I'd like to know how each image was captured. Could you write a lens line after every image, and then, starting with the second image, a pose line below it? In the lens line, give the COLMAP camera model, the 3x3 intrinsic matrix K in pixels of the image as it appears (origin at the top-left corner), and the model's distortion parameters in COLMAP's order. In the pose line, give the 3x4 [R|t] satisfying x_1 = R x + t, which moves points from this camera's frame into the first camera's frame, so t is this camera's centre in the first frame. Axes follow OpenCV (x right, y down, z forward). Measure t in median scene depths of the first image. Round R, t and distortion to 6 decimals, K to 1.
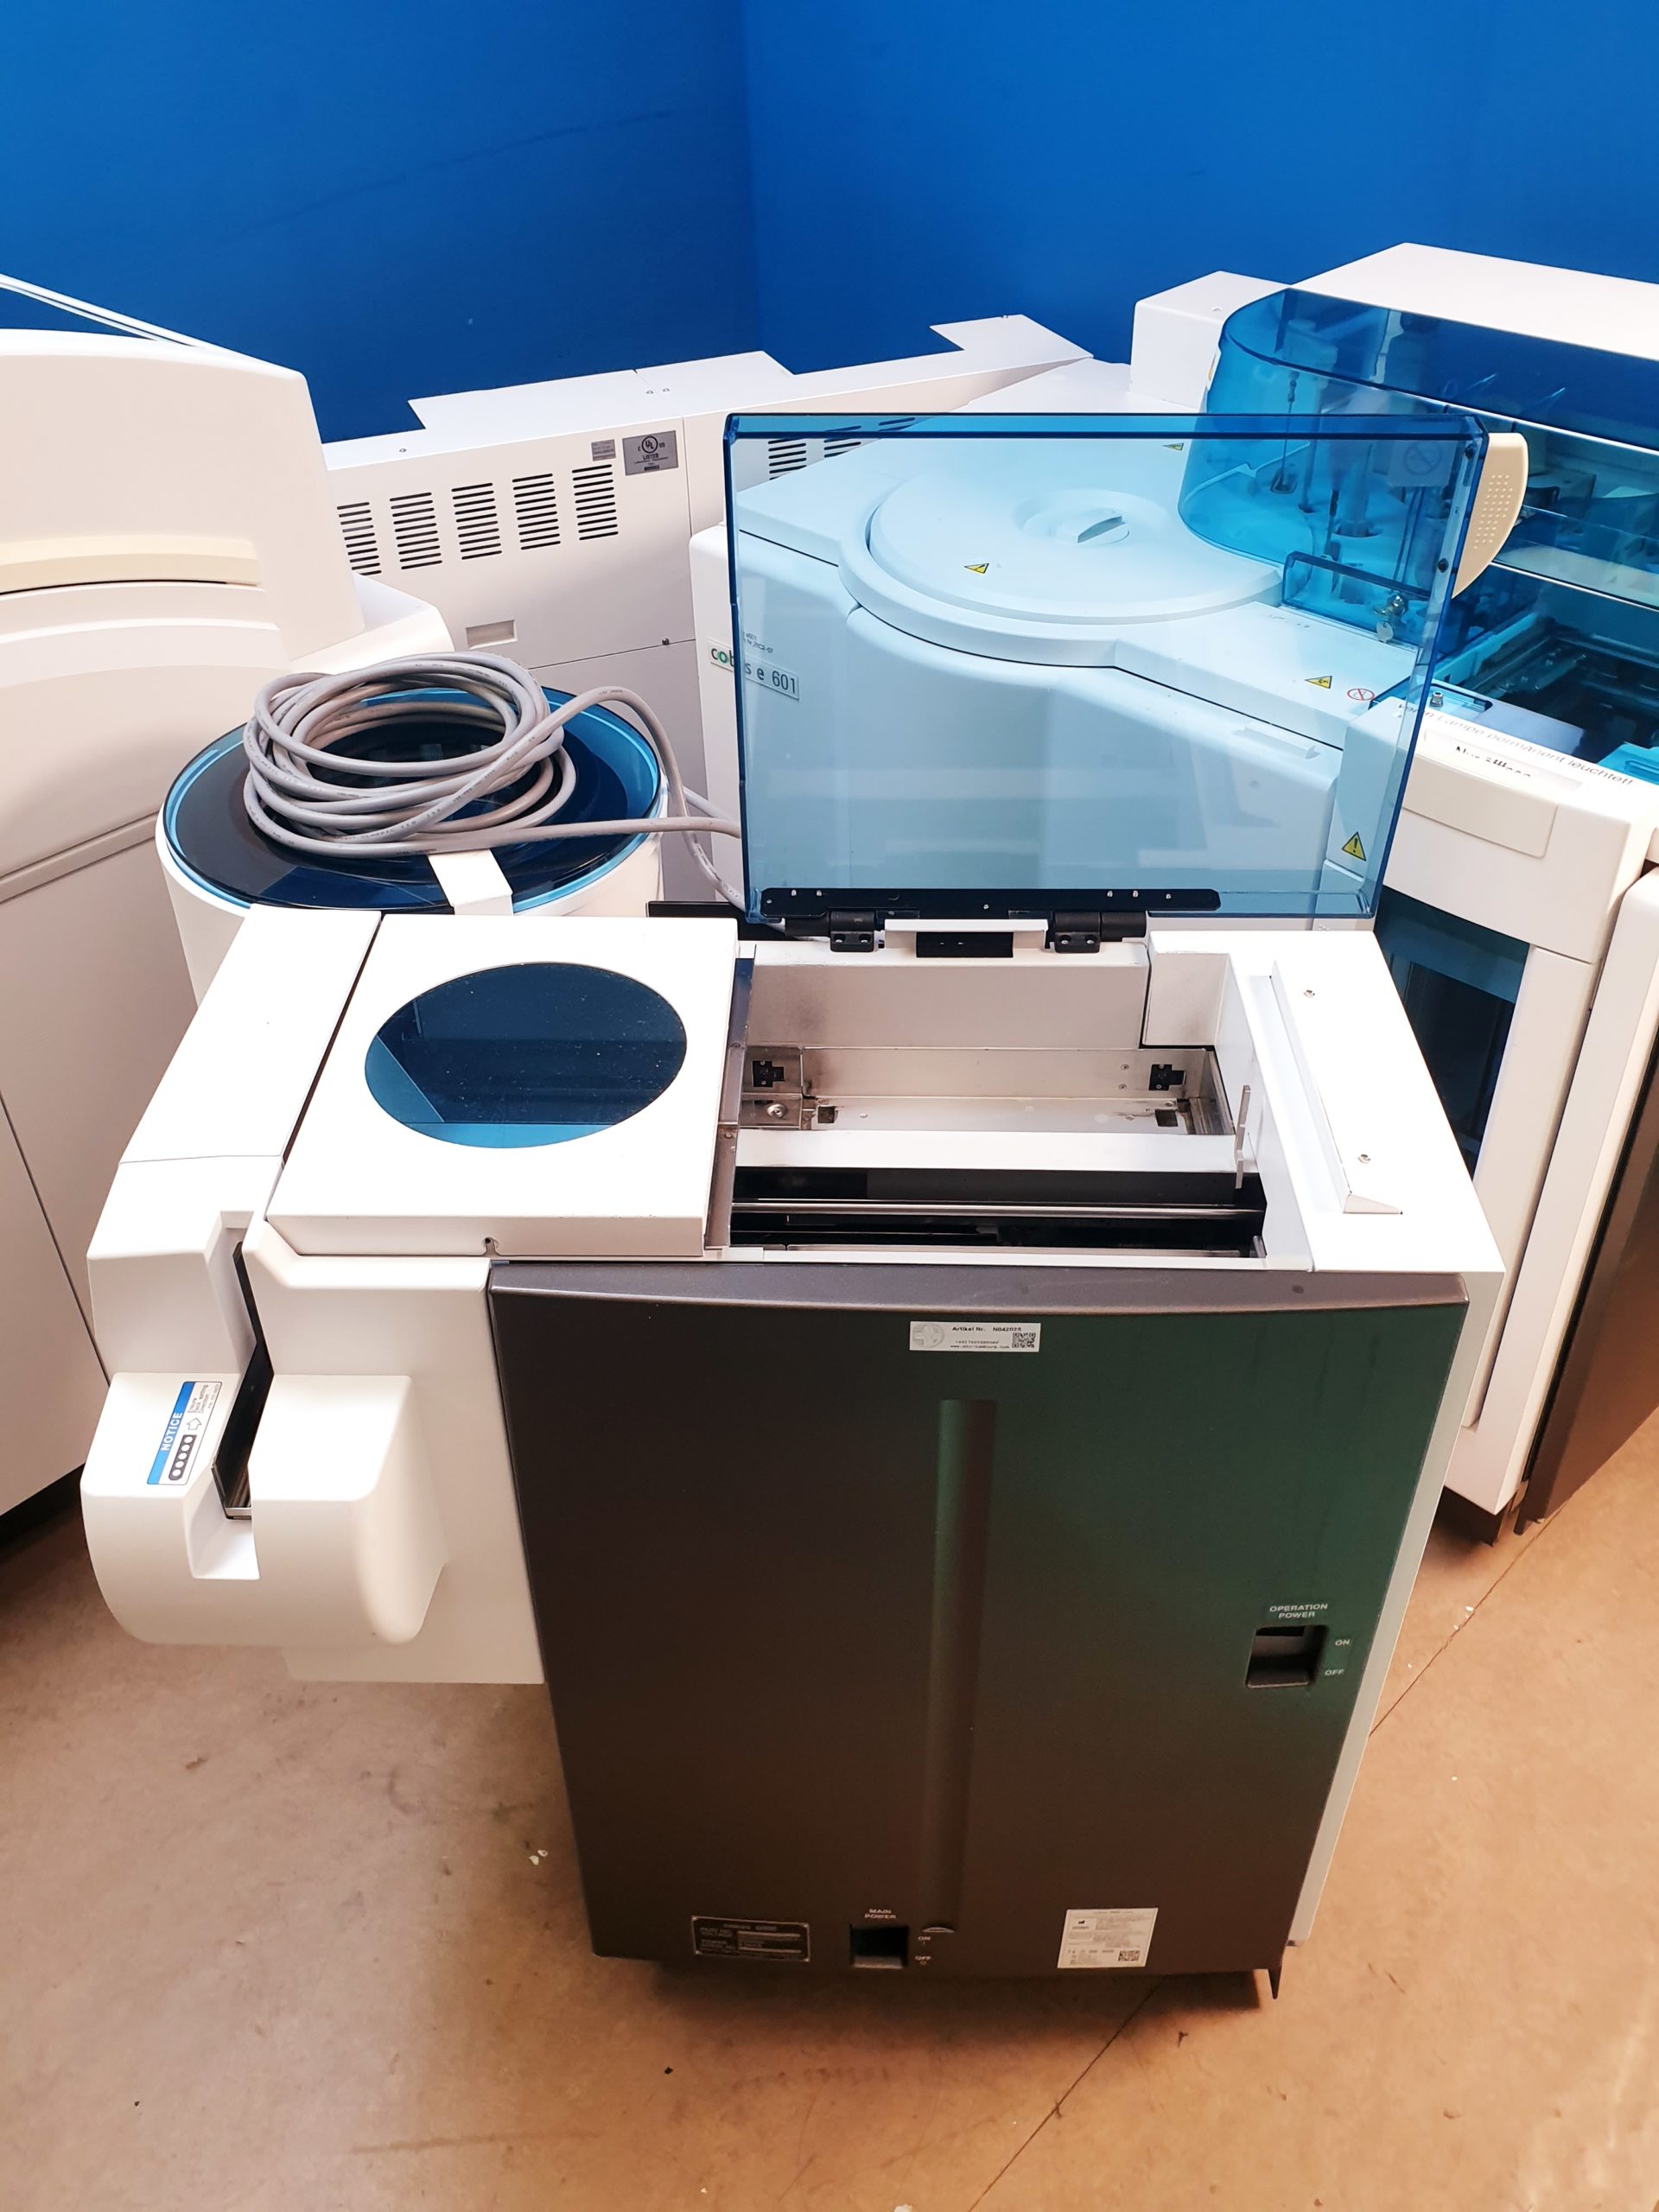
lens RADIAL K [[1823.8, 0, 831.9], [0, 1823.8, 1067.6], [0, 0, 1]] dist [-0.005493, 0.029256]
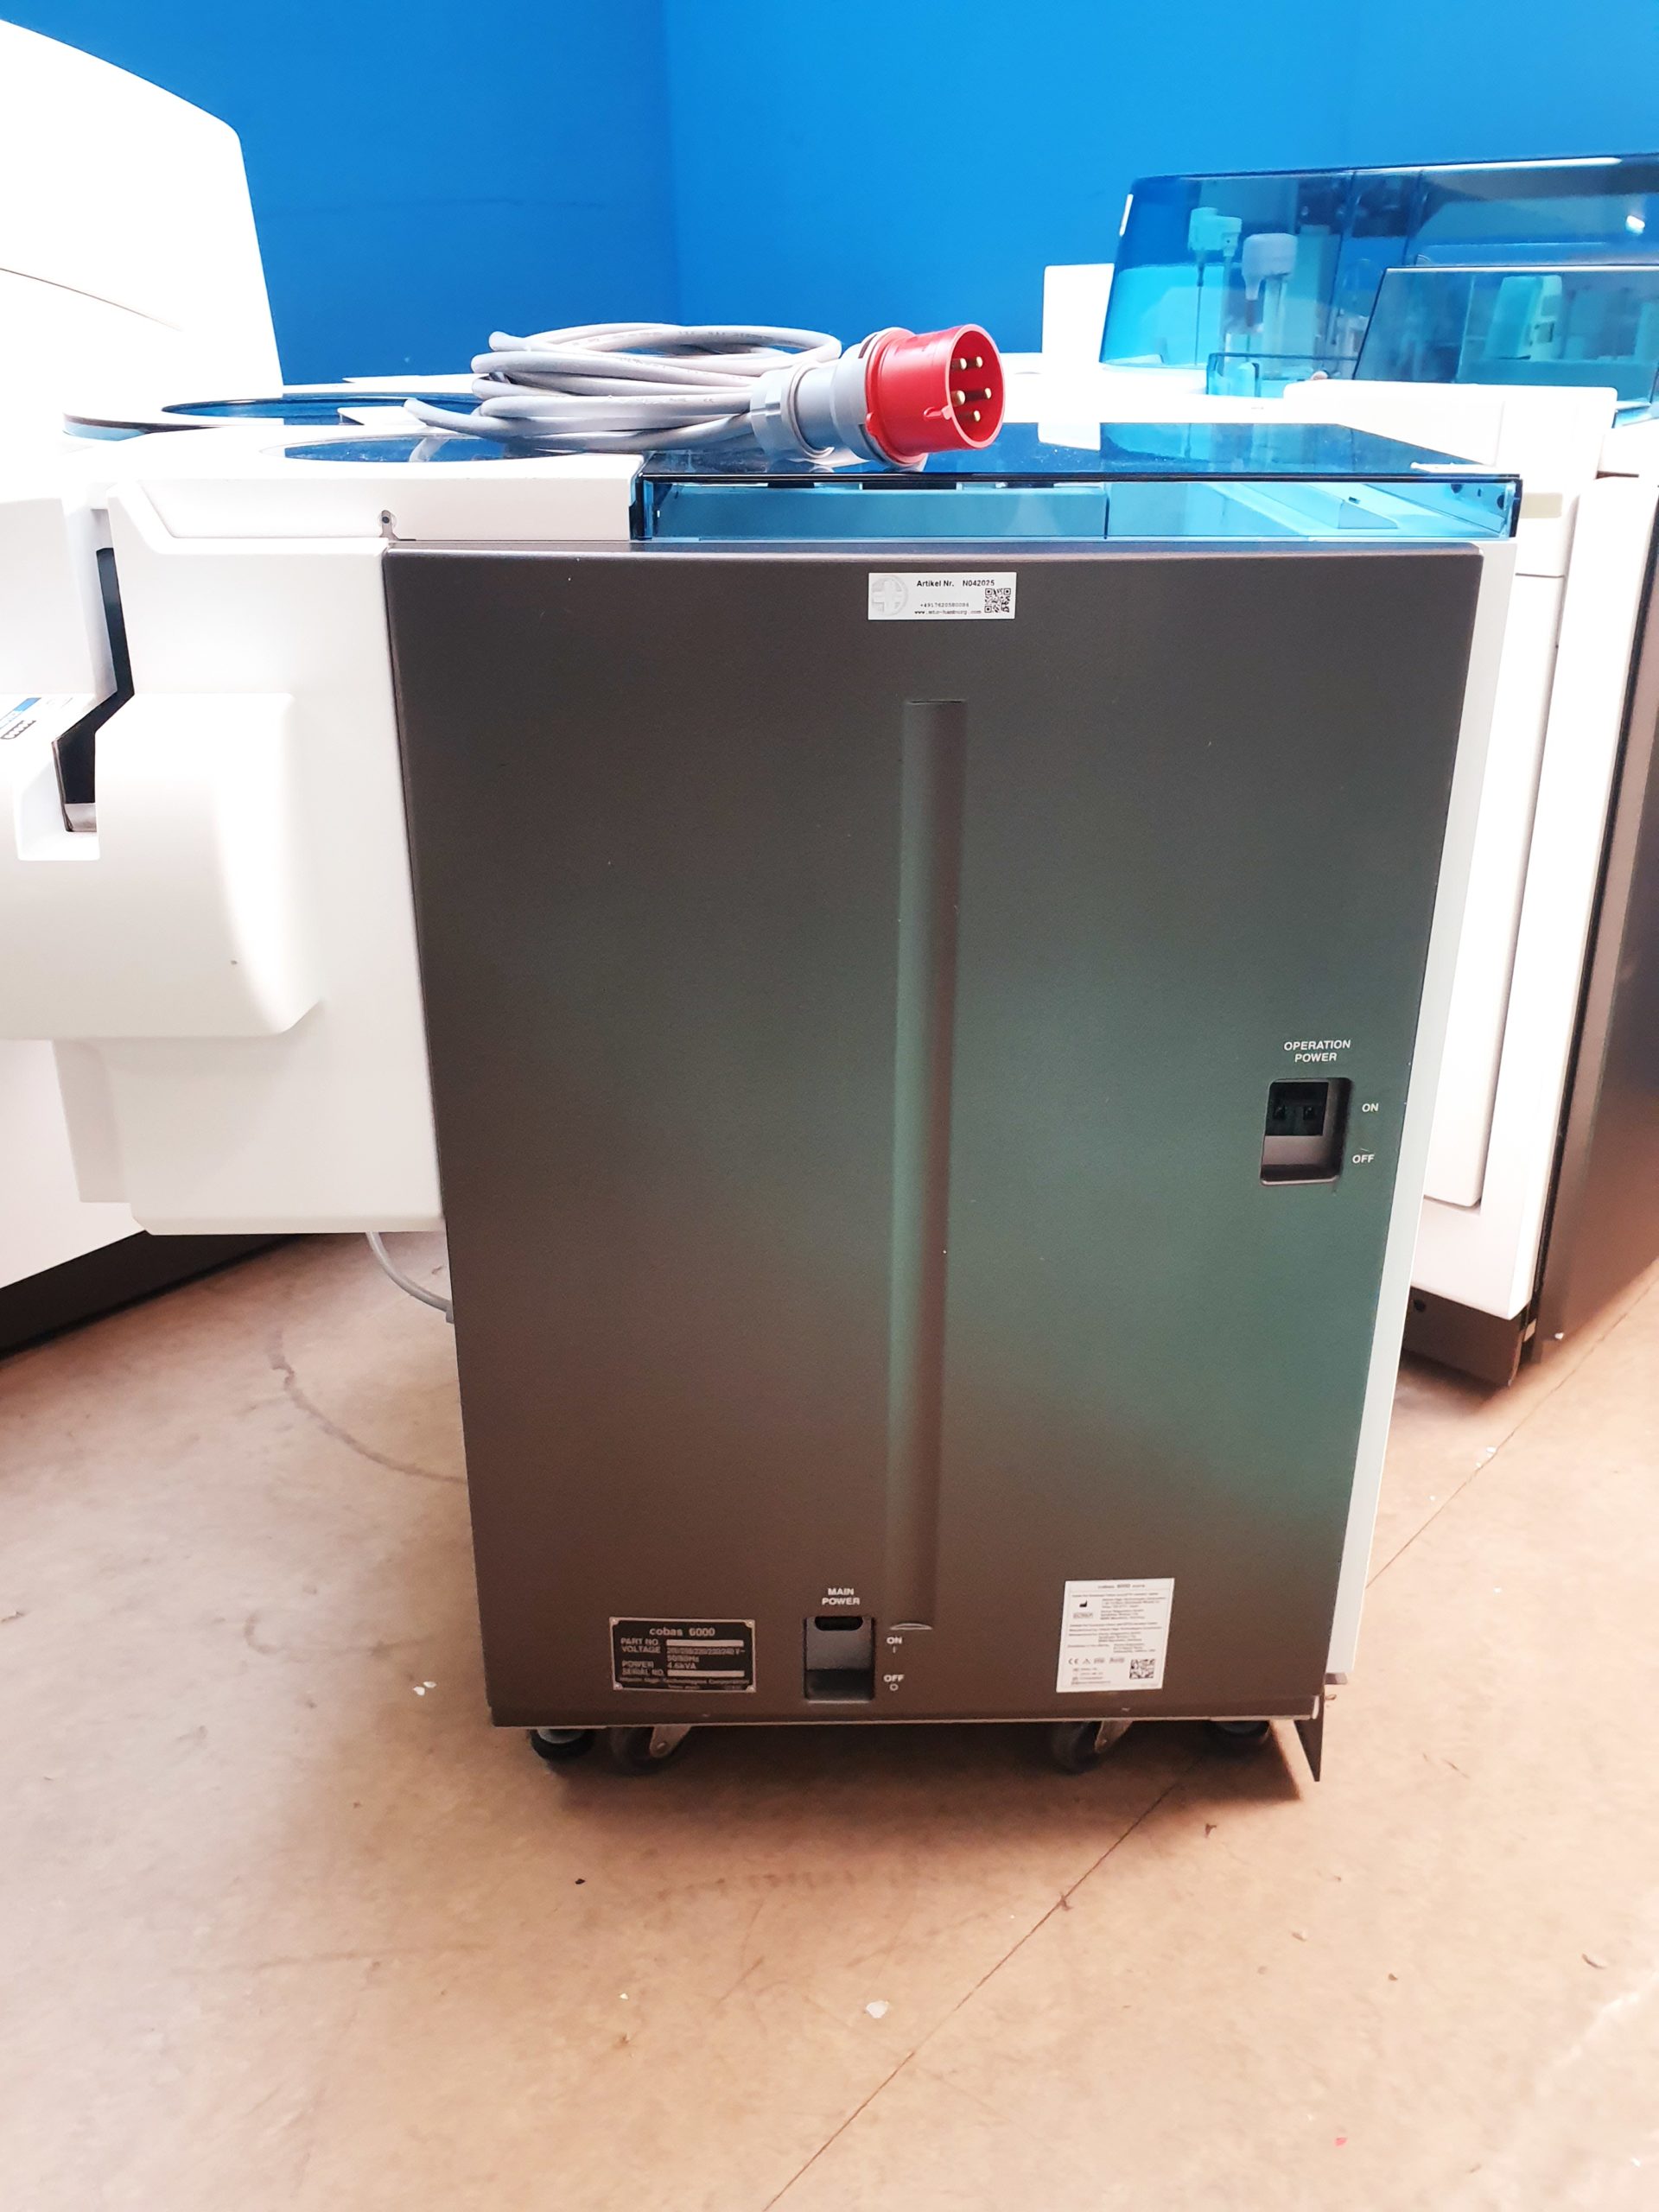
lens RADIAL K [[1823.8, 0, 842.7], [0, 1823.8, 1090.4], [0, 0, 1]] dist [-0.005493, 0.029256]
pose [[0.998709, -0.007827, 0.050192, -0.011420], [0.019511, 0.971379, -0.236733, 0.411746], [-0.046903, 0.237407, 0.970277, 0.137876]]
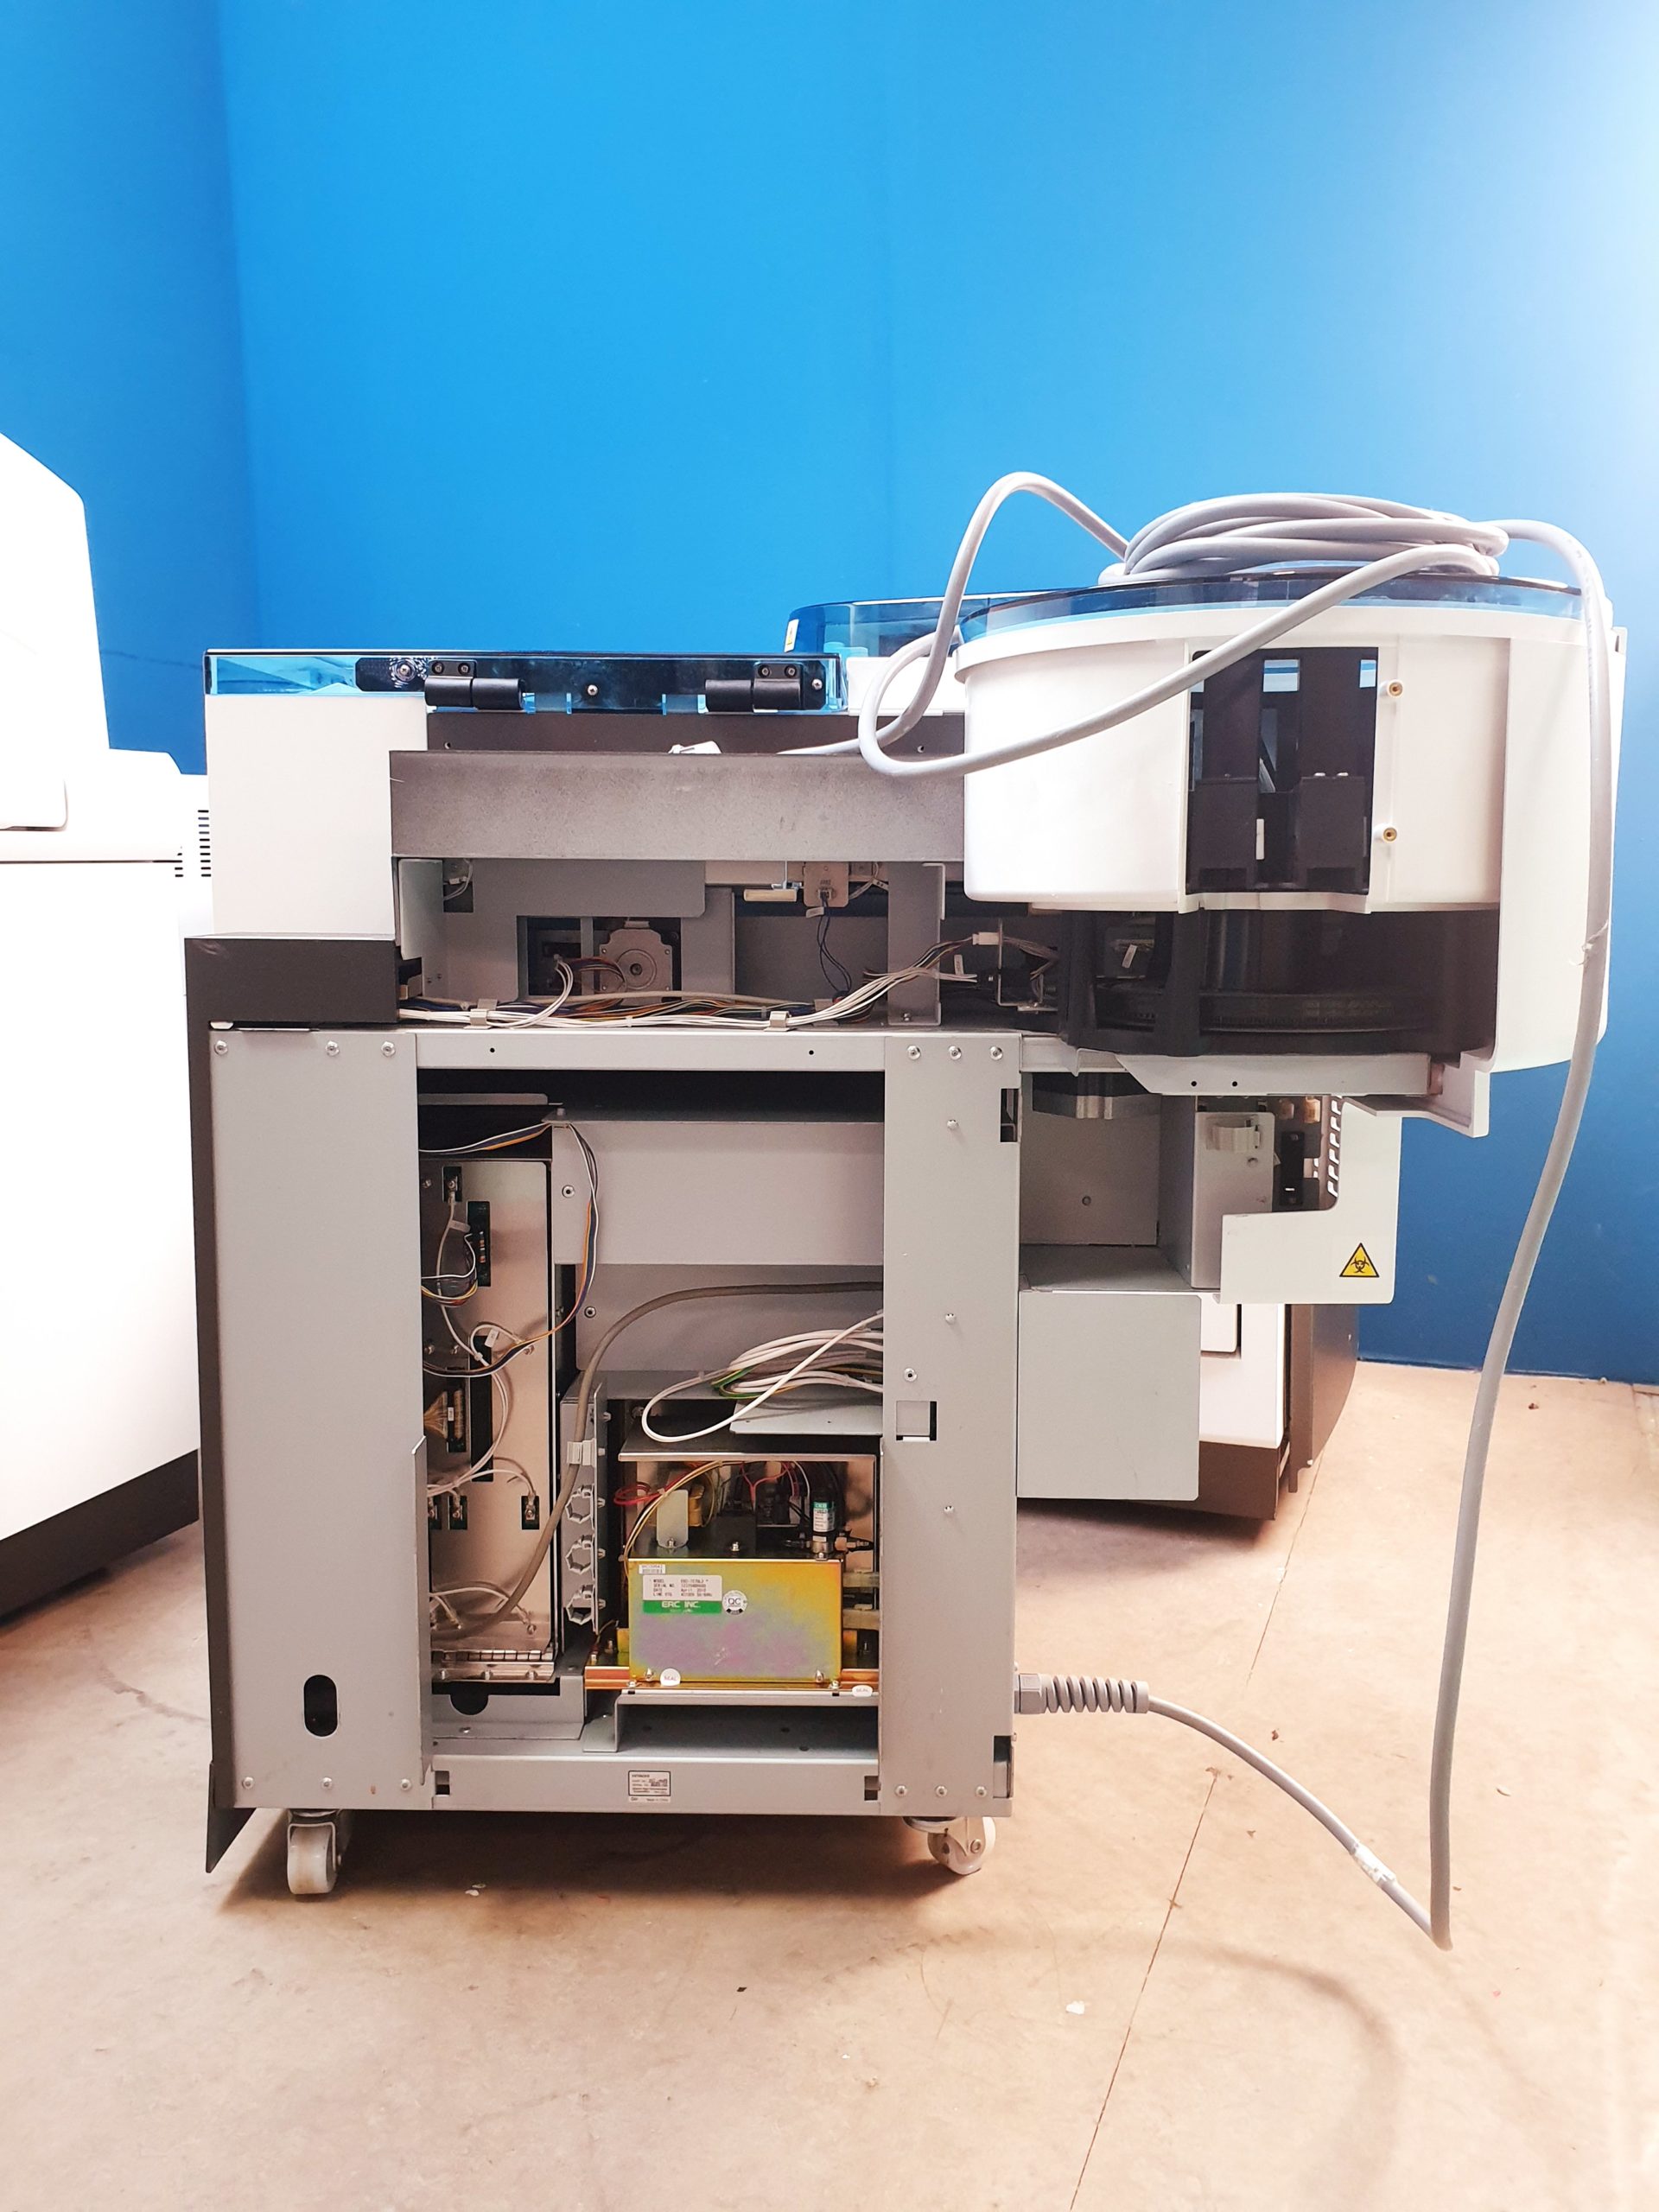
lens RADIAL K [[1823.8, 0, 838.3], [0, 1823.8, 1119.9], [0, 0, 1]] dist [-0.005493, 0.029256]
pose [[0.909314, -0.040298, 0.414154, -0.370076], [0.245936, 0.854902, -0.456792, 0.610242], [-0.335653, 0.517223, 0.787285, 0.173025]]
